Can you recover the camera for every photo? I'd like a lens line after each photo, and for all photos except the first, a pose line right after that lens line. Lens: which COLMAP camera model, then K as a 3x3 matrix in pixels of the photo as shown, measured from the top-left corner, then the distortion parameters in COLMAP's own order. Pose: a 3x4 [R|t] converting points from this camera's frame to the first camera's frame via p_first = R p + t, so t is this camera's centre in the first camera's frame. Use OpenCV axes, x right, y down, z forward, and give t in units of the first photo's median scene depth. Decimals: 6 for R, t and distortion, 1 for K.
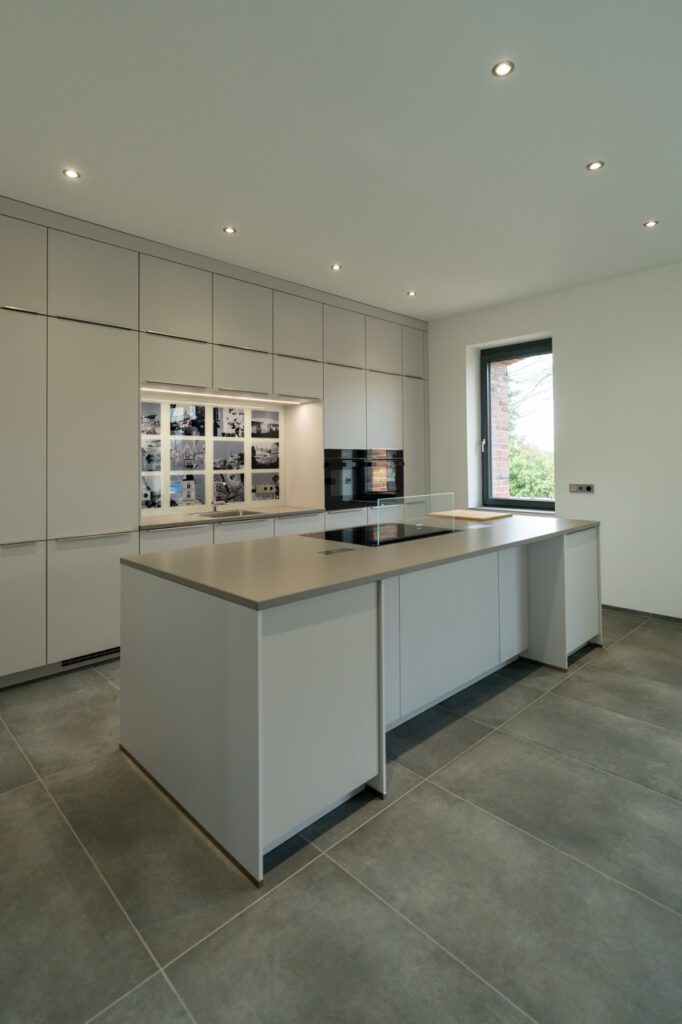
lens RADIAL K [[516.9, 0, 340.4], [0, 516.9, 452.1], [0, 0, 1]] dist [-0.000309, 0.000831]
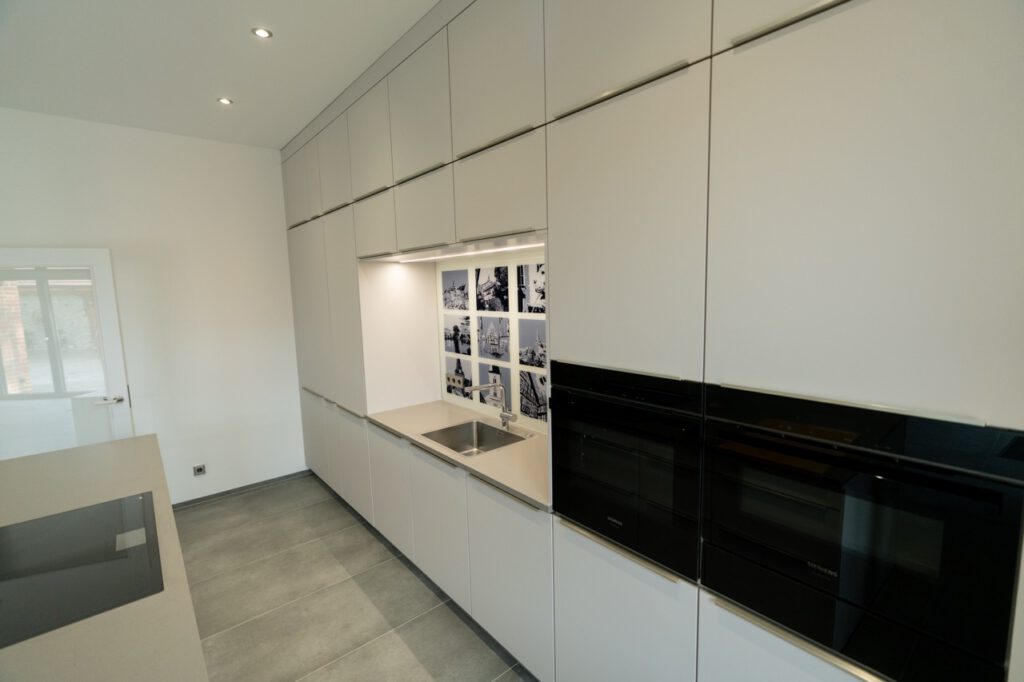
lens RADIAL K [[459.8, 0, 512.0], [0, 459.8, 341.0], [0, 0, 1]] dist [-0.001100, 0.000202]
pose [[-0.068979, 0.128018, -0.989370, 0.319609], [0.041149, 0.991253, 0.125393, -0.066436], [0.996769, -0.032062, -0.073643, 1.029928]]
